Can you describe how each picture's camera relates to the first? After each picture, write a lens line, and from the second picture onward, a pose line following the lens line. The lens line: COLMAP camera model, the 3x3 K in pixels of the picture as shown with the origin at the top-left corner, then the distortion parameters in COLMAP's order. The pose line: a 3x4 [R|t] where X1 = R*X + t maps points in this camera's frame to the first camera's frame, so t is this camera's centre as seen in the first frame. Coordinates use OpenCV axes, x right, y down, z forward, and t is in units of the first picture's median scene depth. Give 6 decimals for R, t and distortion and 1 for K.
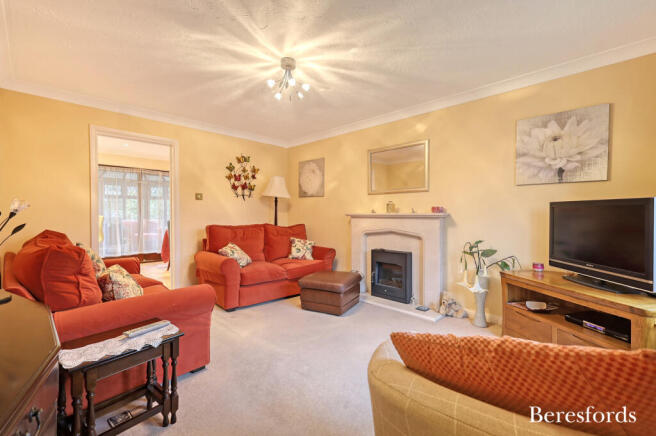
lens RADIAL K [[284.3, 0, 329.5], [0, 284.3, 216.7], [0, 0, 1]] dist [0.013361, 0.000157]
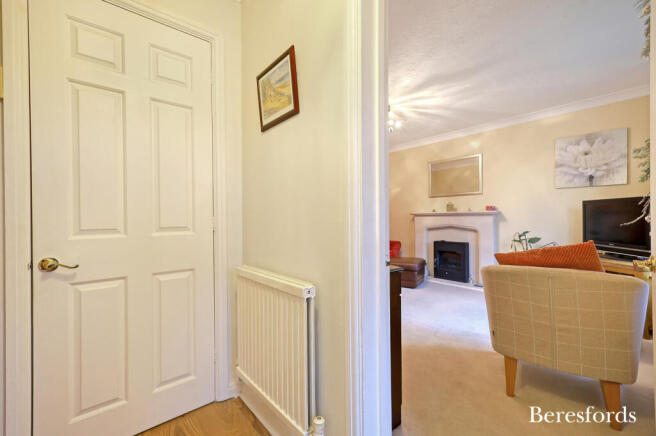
lens RADIAL K [[284.3, 0, 329.5], [0, 284.3, 216.7], [0, 0, 1]] dist [0.013361, 0.000157]
pose [[0.994391, -0.006562, -0.105558, -0.231449], [0.004744, 0.999836, -0.017471, 0.036024], [0.105656, 0.016872, 0.994260, -0.397254]]
